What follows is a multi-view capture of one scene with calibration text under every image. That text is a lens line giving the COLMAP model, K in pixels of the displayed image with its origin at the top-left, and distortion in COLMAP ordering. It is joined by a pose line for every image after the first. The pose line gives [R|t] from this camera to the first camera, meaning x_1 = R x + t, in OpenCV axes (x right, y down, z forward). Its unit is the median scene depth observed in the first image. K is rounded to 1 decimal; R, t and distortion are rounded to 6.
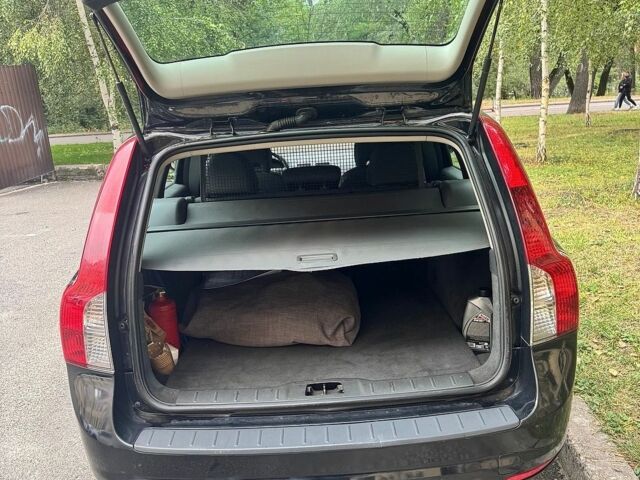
lens RADIAL K [[556.1, 0, 329.1], [0, 556.1, 240.7], [0, 0, 1]] dist [-0.012722, -0.016654]
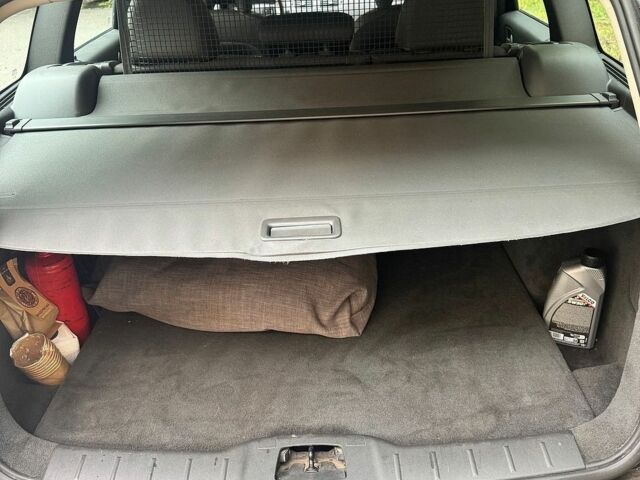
lens RADIAL K [[652.0, 0, 319.2], [0, 652.0, 268.9], [0, 0, 1]] dist [0.002253, -0.018333]
pose [[0.999437, 0.029060, -0.016762, 0.003933], [-0.023737, 0.965637, 0.258810, -0.066881], [0.023707, -0.258266, 0.965783, 0.327355]]
